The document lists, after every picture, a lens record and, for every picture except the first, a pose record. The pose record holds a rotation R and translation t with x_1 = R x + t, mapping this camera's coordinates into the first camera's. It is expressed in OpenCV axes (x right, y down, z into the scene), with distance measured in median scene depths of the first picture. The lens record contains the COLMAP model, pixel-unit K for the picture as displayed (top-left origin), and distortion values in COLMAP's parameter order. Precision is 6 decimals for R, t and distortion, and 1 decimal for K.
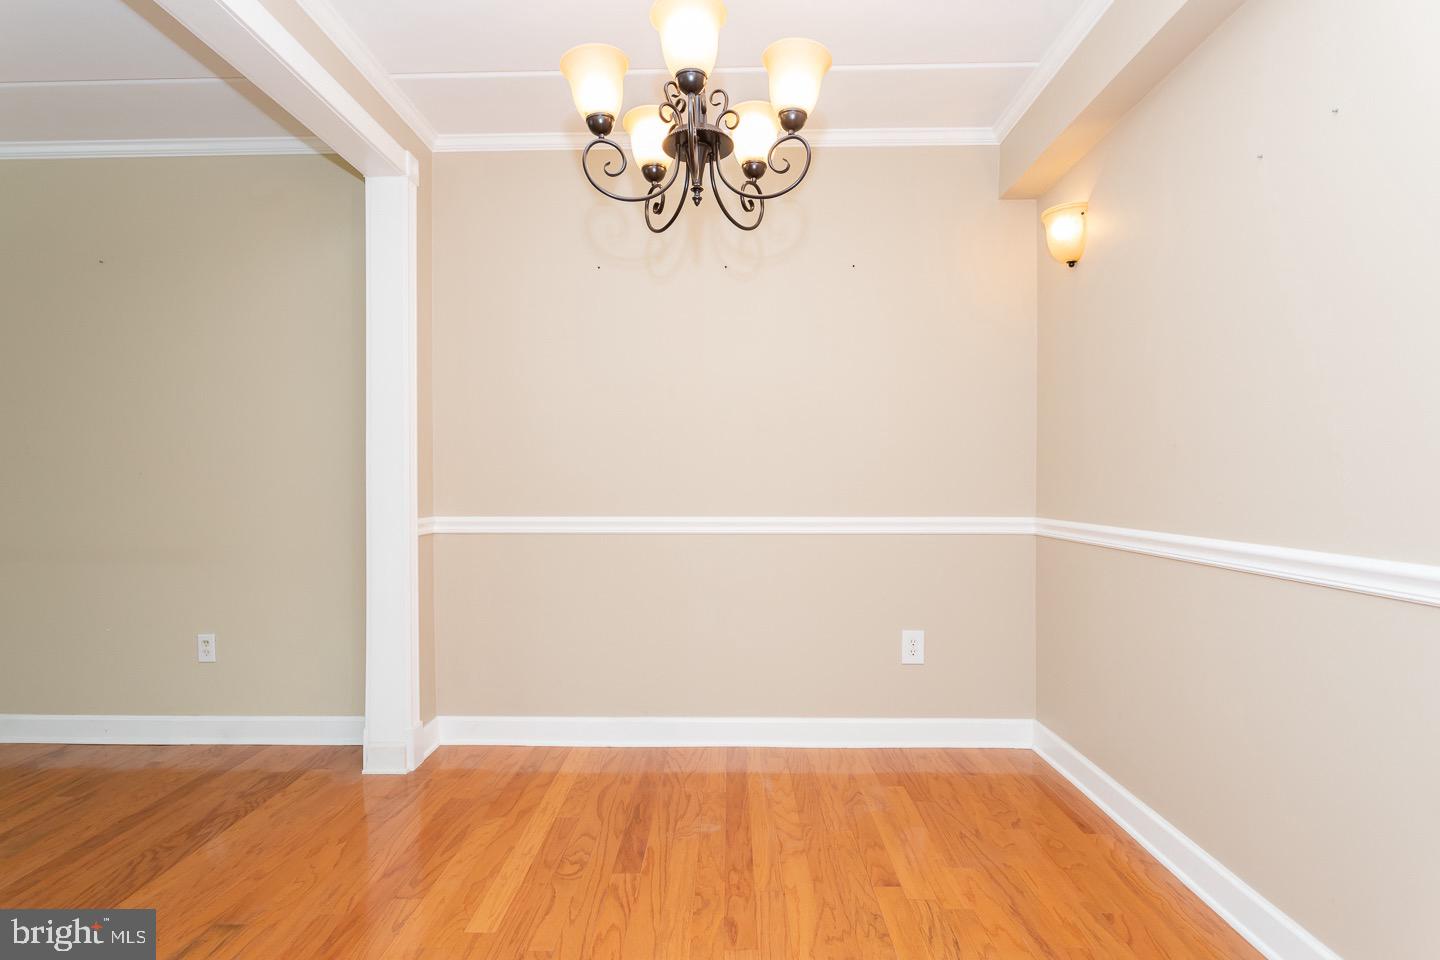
lens RADIAL K [[719.5, 0, 720.0], [0, 719.5, 480.0], [0, 0, 1]] dist [-0.018209, 0.007390]
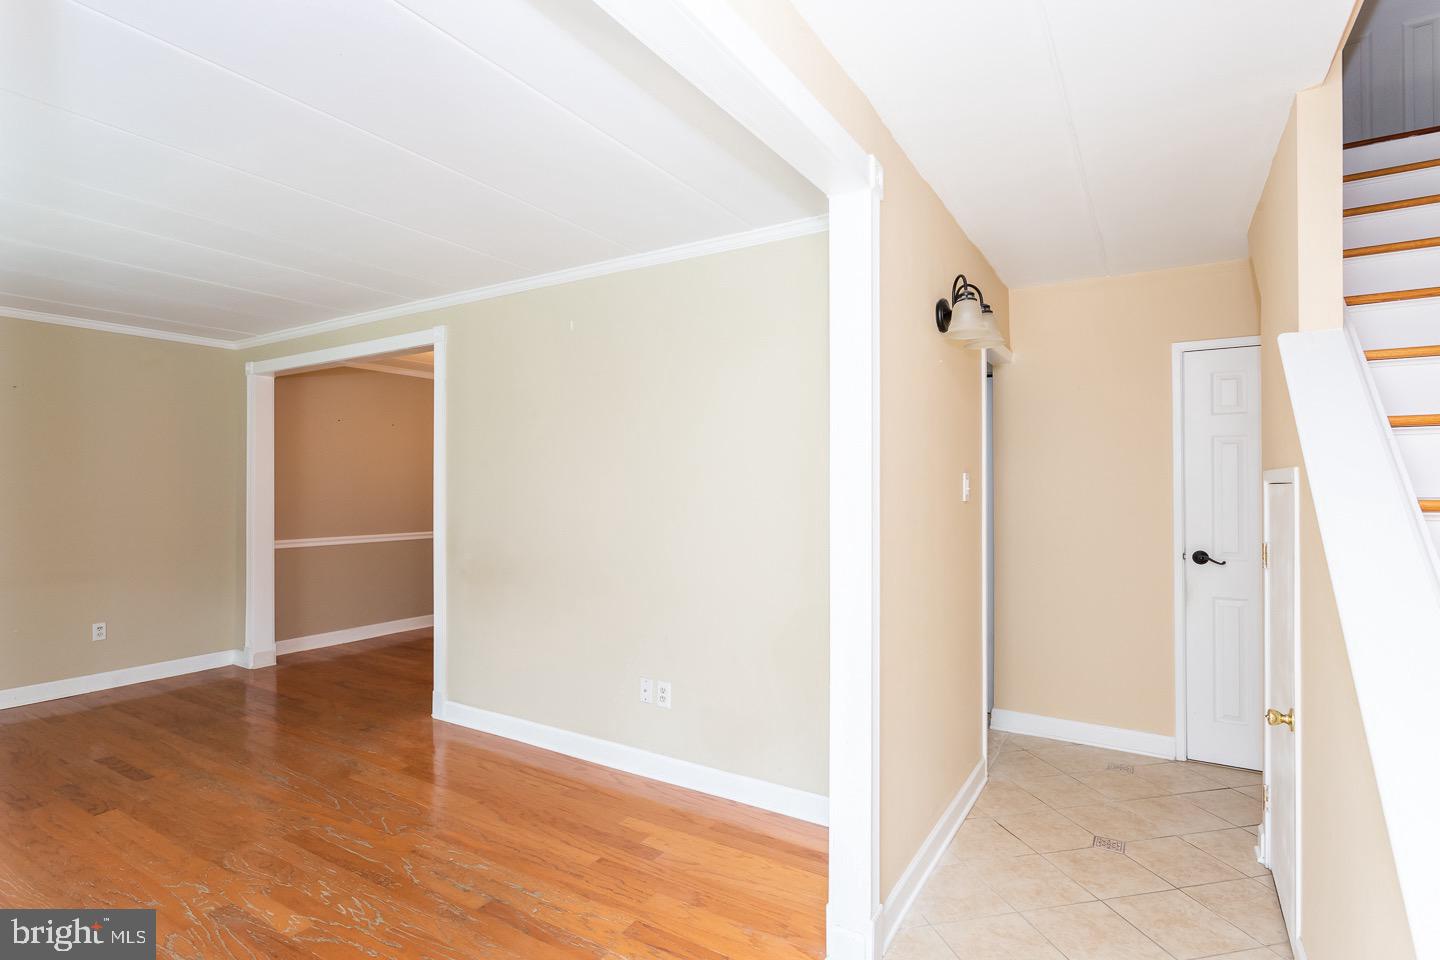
lens RADIAL K [[706.5, 0, 717.4], [0, 706.5, 480.2], [0, 0, 1]] dist [-0.005097, 0.001833]
pose [[0.513021, 0.011265, 0.858302, -1.795904], [0.002274, 0.999893, -0.014483, -0.110892], [-0.858373, 0.009382, 0.512940, -1.353170]]
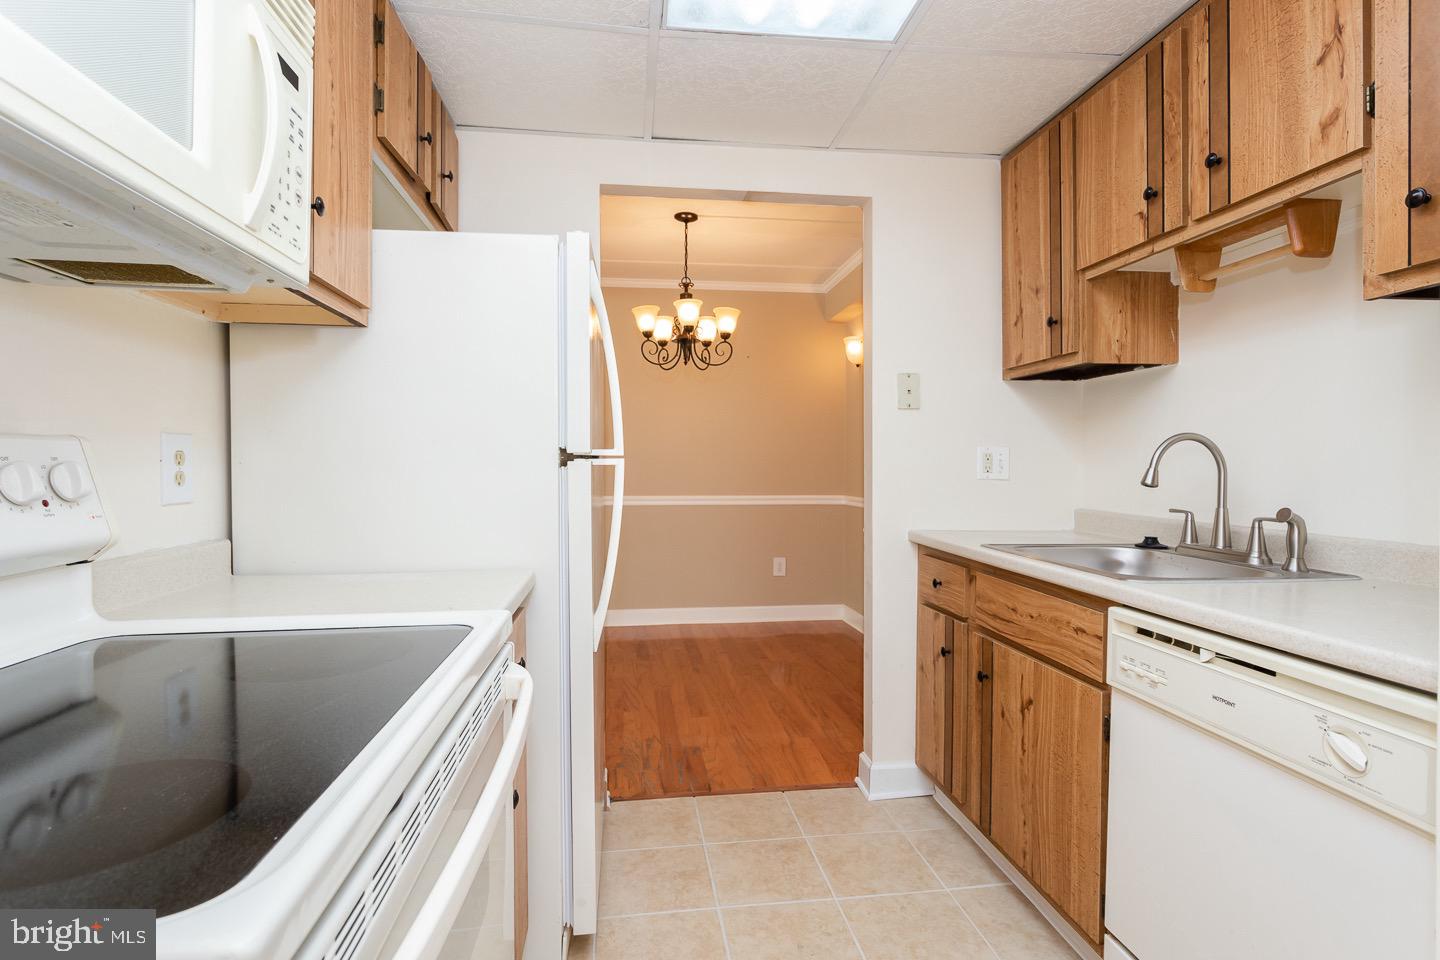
lens RADIAL K [[710.0, 0, 716.2], [0, 710.0, 472.8], [0, 0, 1]] dist [-0.011105, 0.000904]
pose [[0.989867, 0.000248, 0.141995, -0.188800], [-0.001233, 0.999976, 0.006854, -0.023840], [-0.141990, -0.006960, 0.989844, -0.978294]]
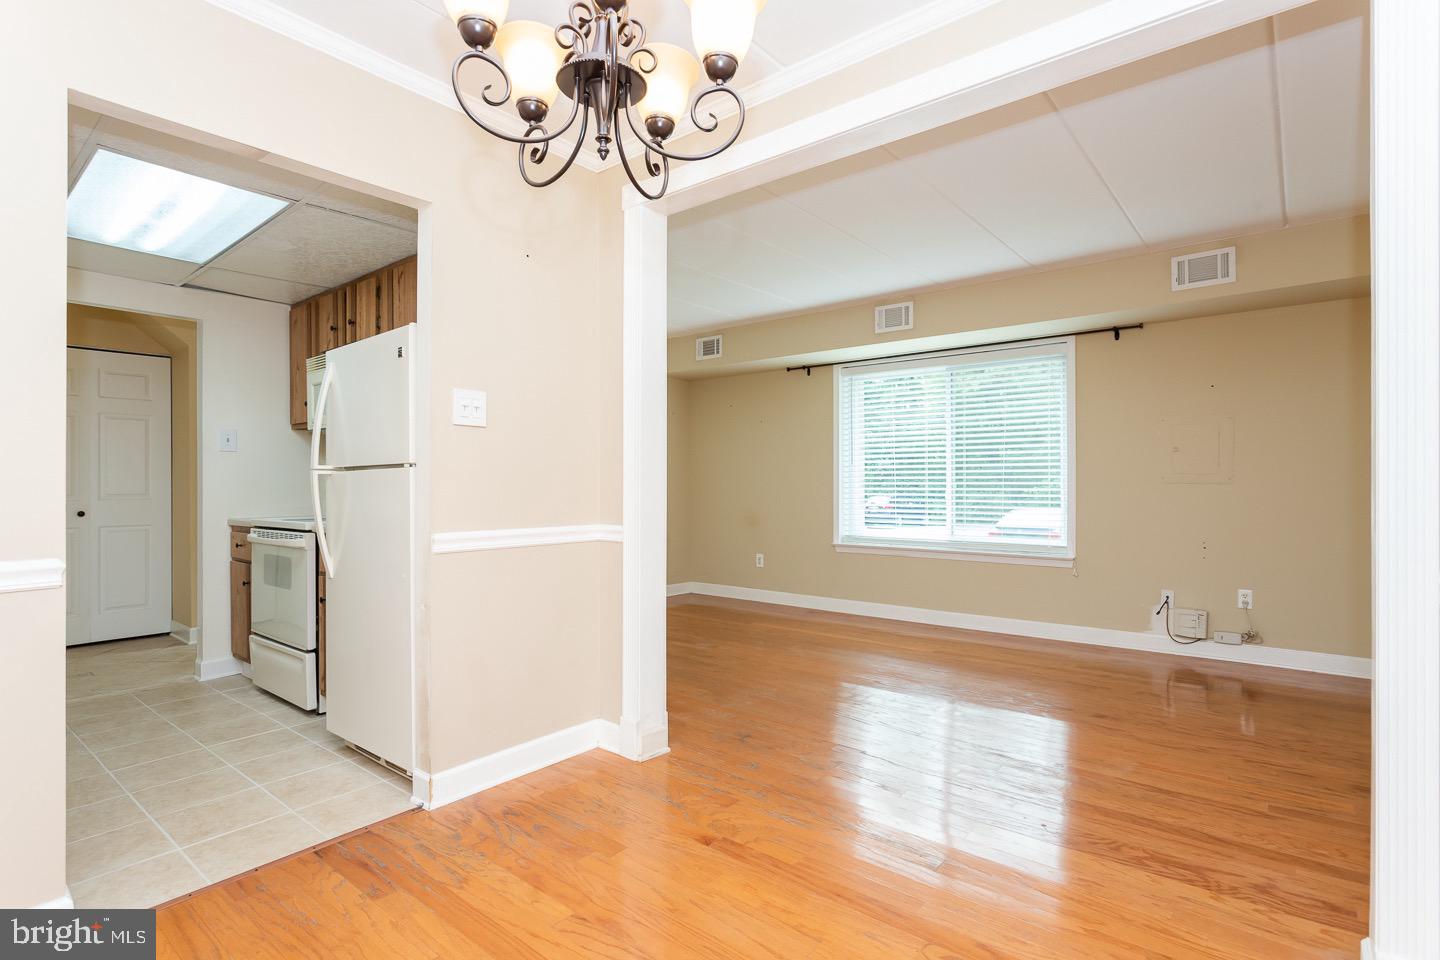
lens RADIAL K [[706.5, 0, 717.4], [0, 706.5, 480.2], [0, 0, 1]] dist [-0.005097, 0.001833]
pose [[-0.625671, 0.001531, -0.780085, 0.350537], [0.001702, 0.999998, 0.000597, -0.014727], [0.780085, -0.000954, -0.625673, 1.101965]]
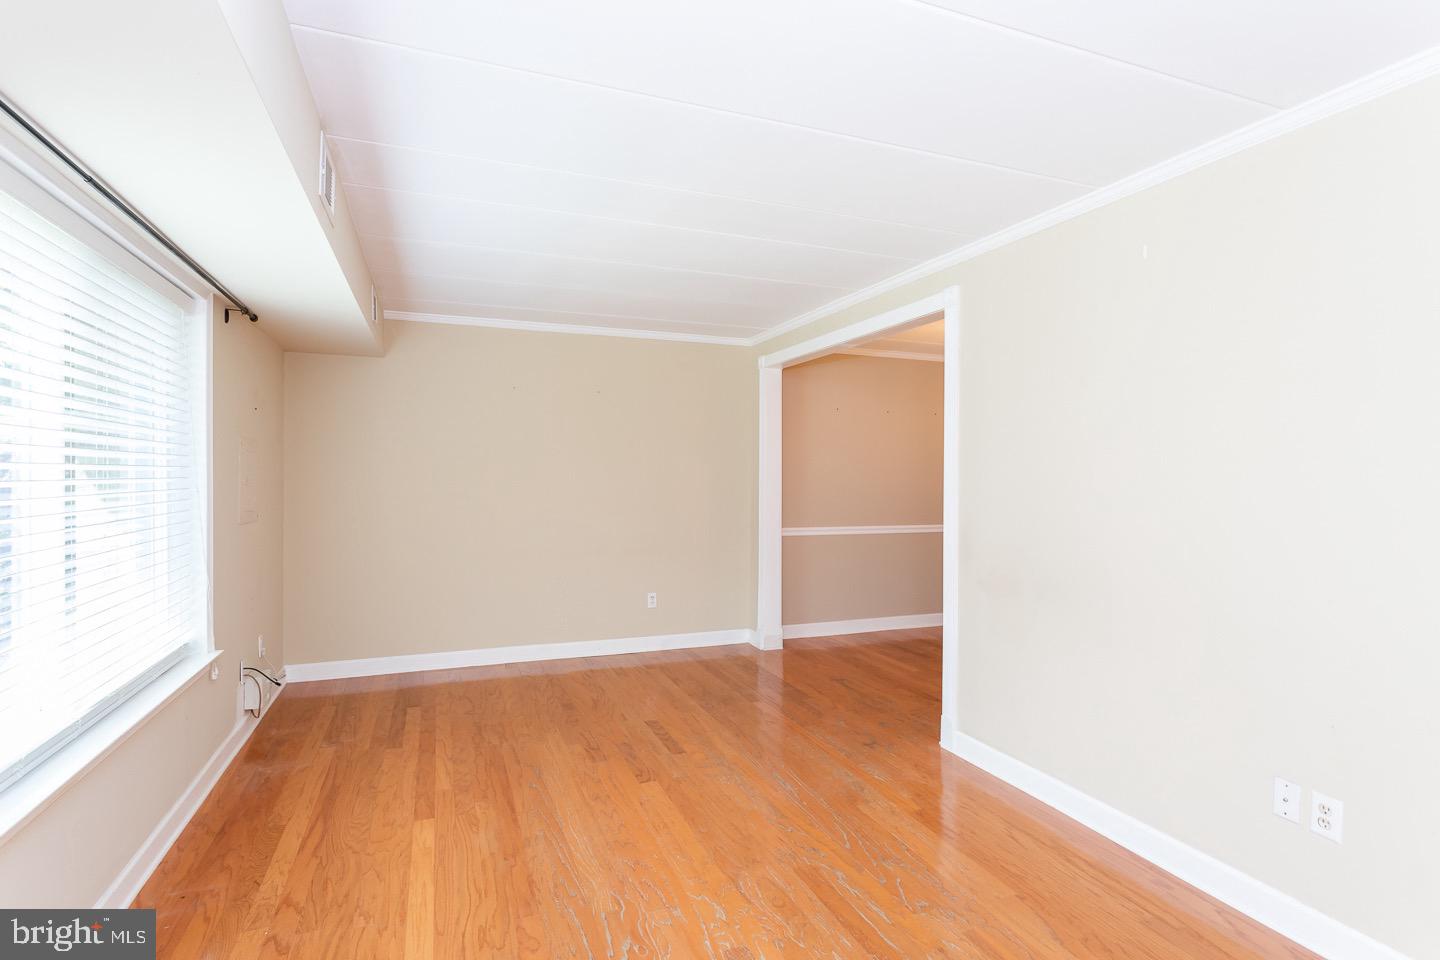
lens RADIAL K [[710.6, 0, 720.0], [0, 710.6, 480.0], [0, 0, 1]] dist [-0.003078, 0.000664]
pose [[0.924596, 0.006860, 0.380887, -1.654809], [-0.007628, 0.999971, 0.000508, -0.111665], [-0.380872, -0.003376, 0.924621, -1.044720]]
